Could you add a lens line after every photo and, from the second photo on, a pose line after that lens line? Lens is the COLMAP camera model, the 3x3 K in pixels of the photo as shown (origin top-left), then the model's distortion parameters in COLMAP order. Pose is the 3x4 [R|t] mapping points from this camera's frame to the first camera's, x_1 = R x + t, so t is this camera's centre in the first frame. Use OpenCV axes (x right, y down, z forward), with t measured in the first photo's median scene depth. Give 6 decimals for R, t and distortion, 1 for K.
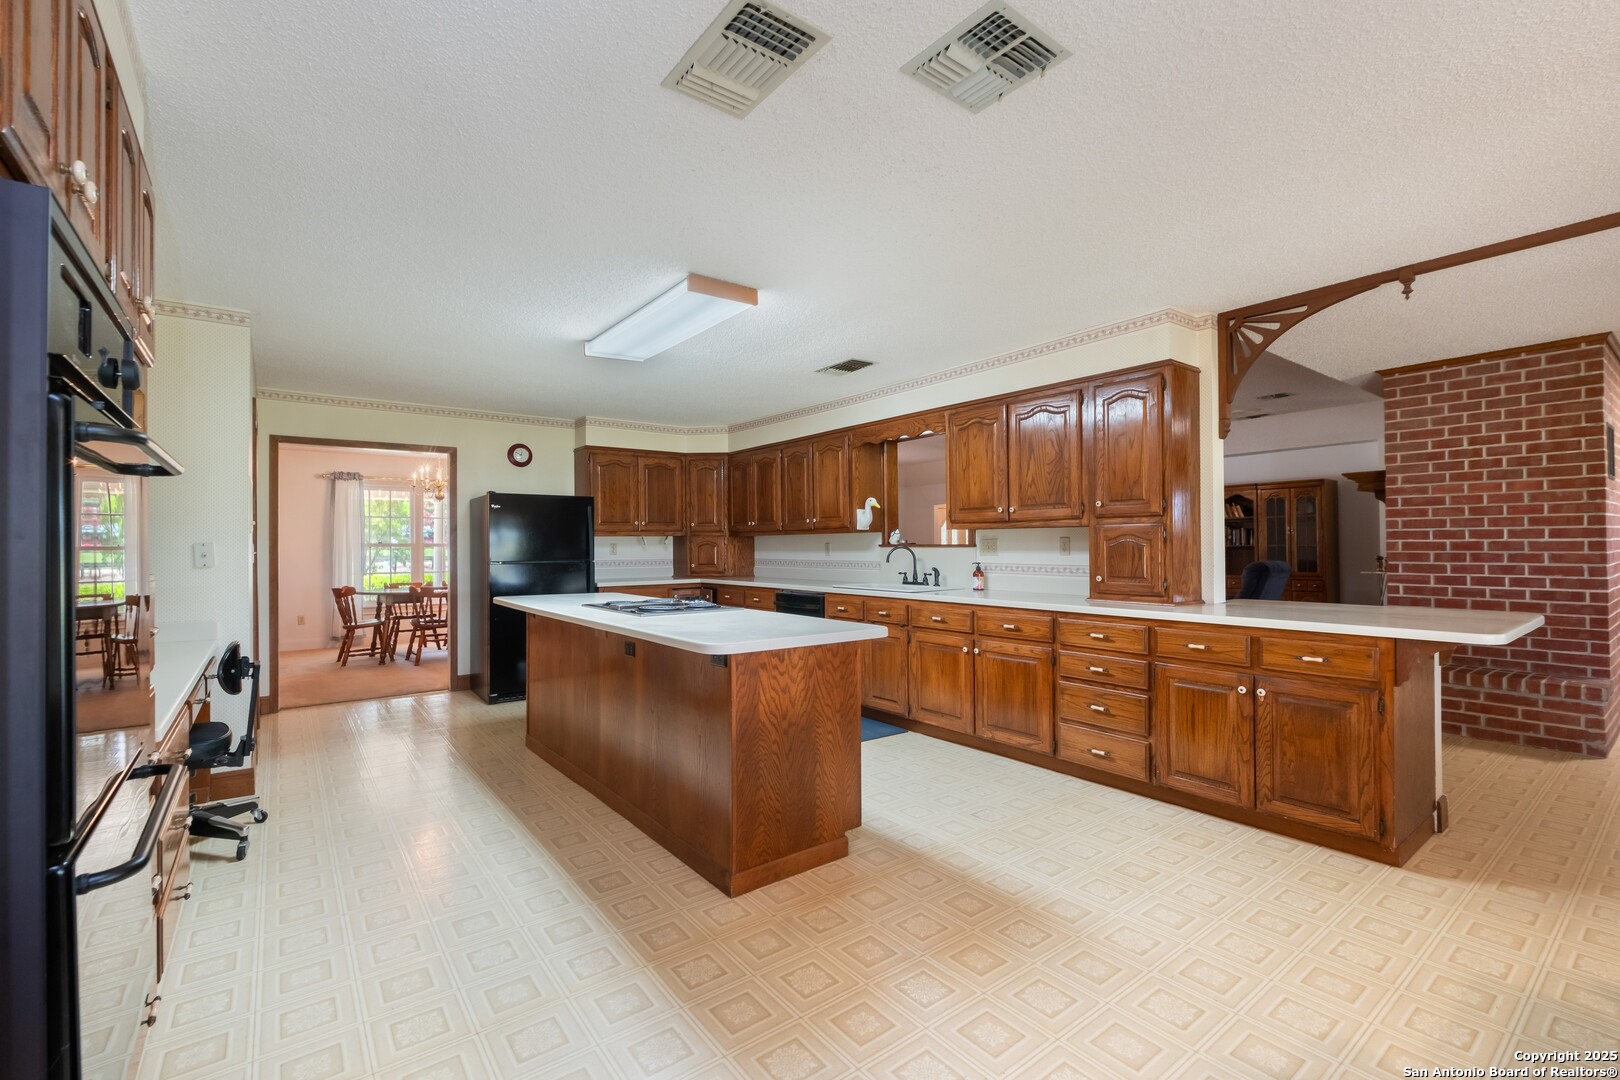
lens RADIAL K [[700.5, 0, 809.4], [0, 700.5, 543.5], [0, 0, 1]] dist [-0.003074, -0.000183]
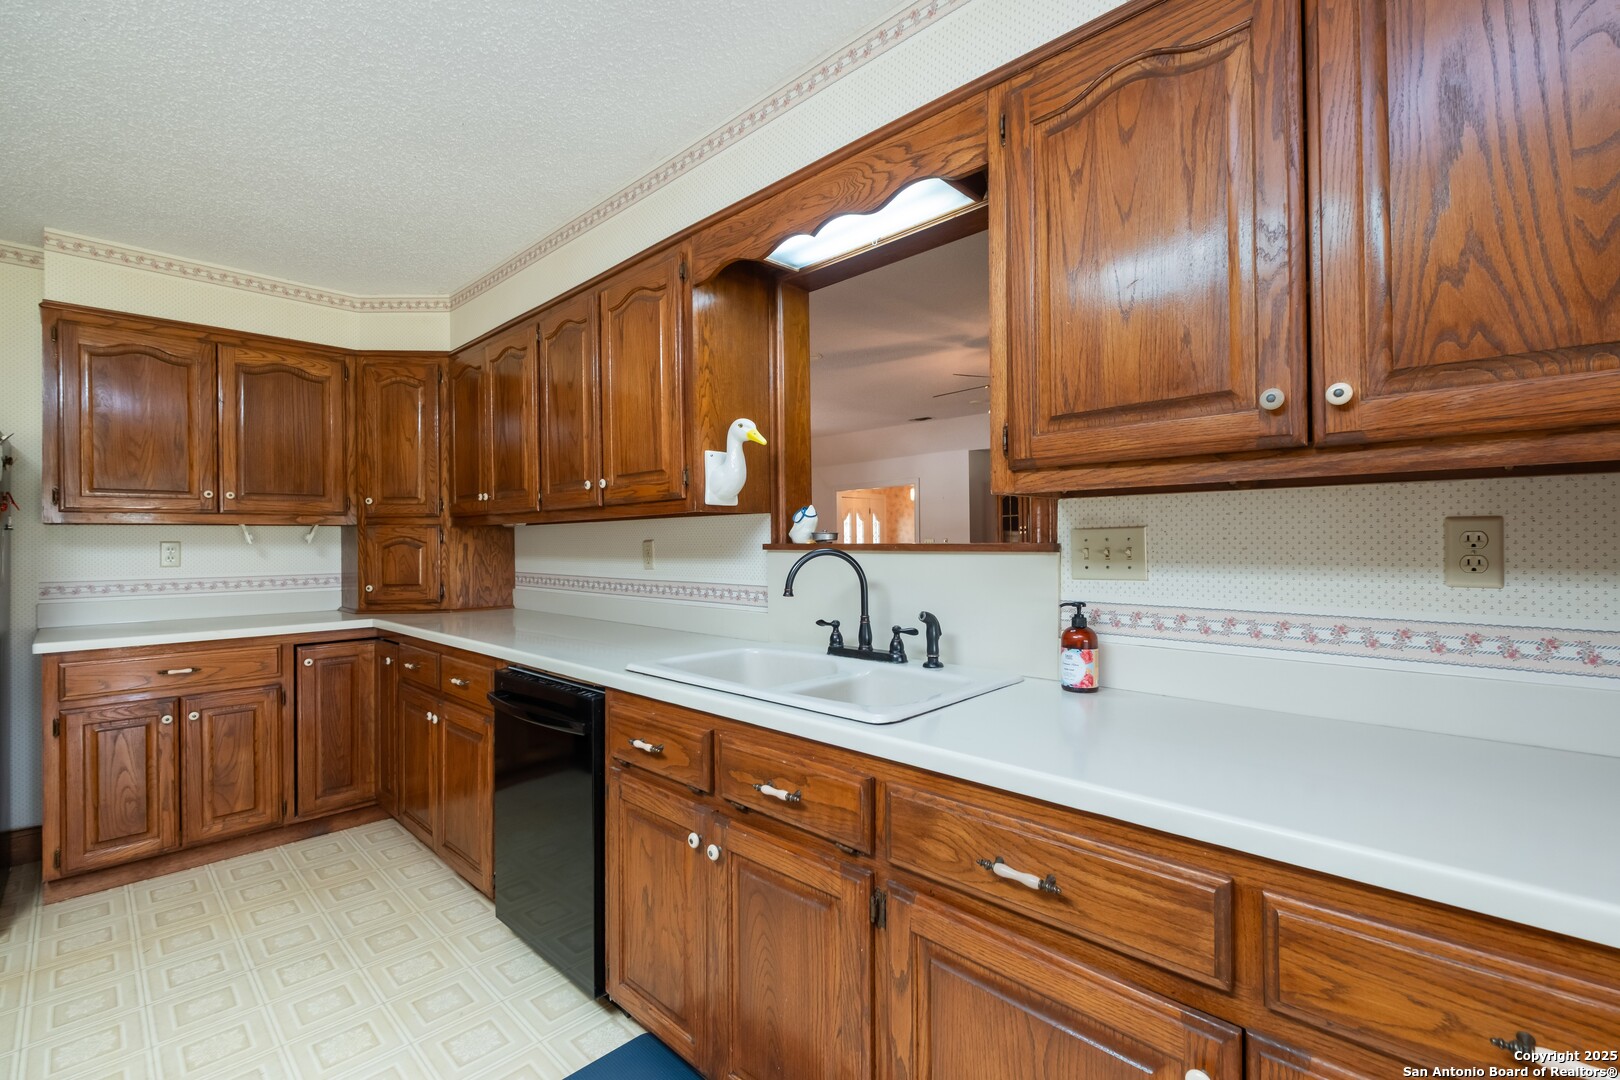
lens RADIAL K [[693.7, 0, 808.9], [0, 693.7, 542.6], [0, 0, 1]] dist [-0.000327, -0.000008]
pose [[0.987175, 0.000364, 0.159640, 0.063265], [-0.000603, 0.999999, 0.001453, 0.000045], [-0.159640, -0.001530, 0.987174, 0.621532]]
